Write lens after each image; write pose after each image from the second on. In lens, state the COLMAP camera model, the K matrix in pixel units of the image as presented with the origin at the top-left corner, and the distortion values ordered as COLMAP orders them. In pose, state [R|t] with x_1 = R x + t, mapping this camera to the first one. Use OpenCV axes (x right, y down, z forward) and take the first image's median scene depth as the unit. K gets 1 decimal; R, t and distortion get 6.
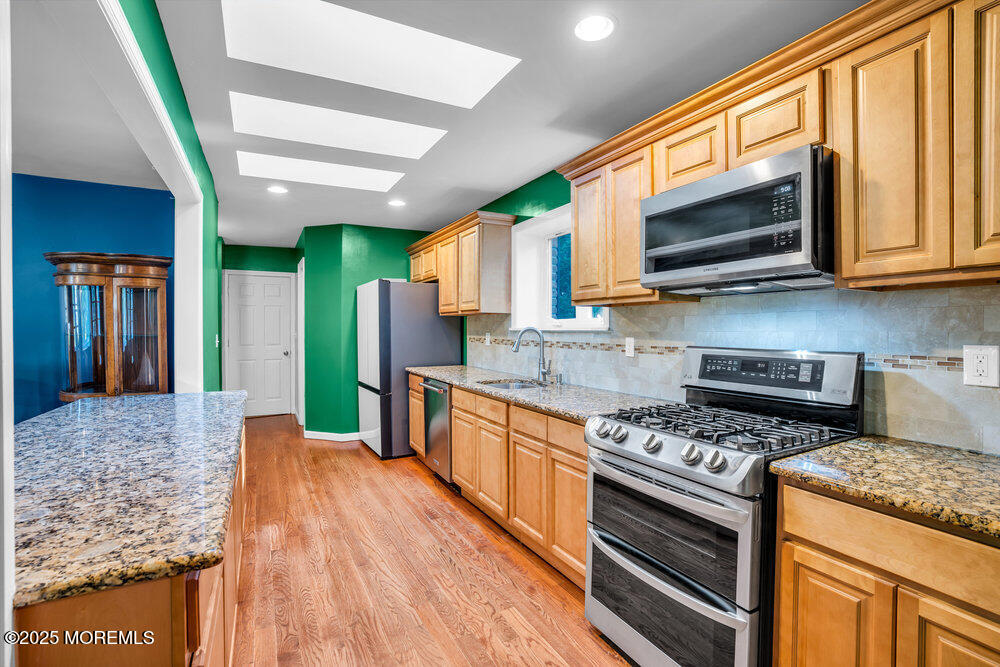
lens RADIAL K [[464.0, 0, 505.0], [0, 464.0, 333.0], [0, 0, 1]] dist [-0.048006, 0.007700]
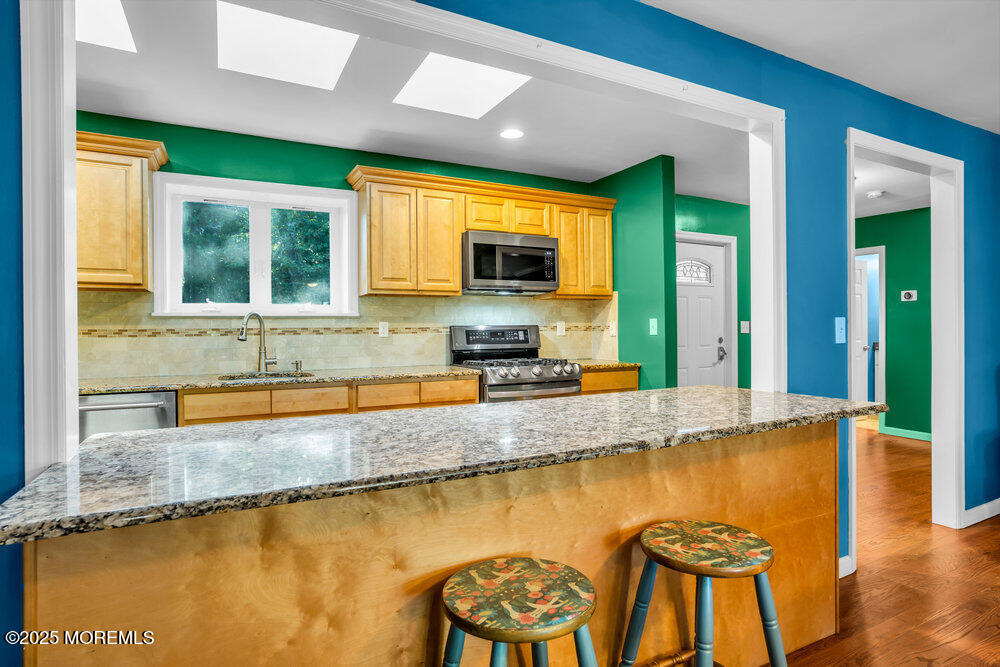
lens RADIAL K [[539.0, 0, 508.5], [0, 539.0, 332.0], [0, 0, 1]] dist [-0.037716, 0.002329]
pose [[-0.002676, -0.005653, 0.999980, -0.934922], [0.017250, 0.999835, 0.005698, 0.027688], [-0.999848, 0.017265, -0.002578, 0.531370]]
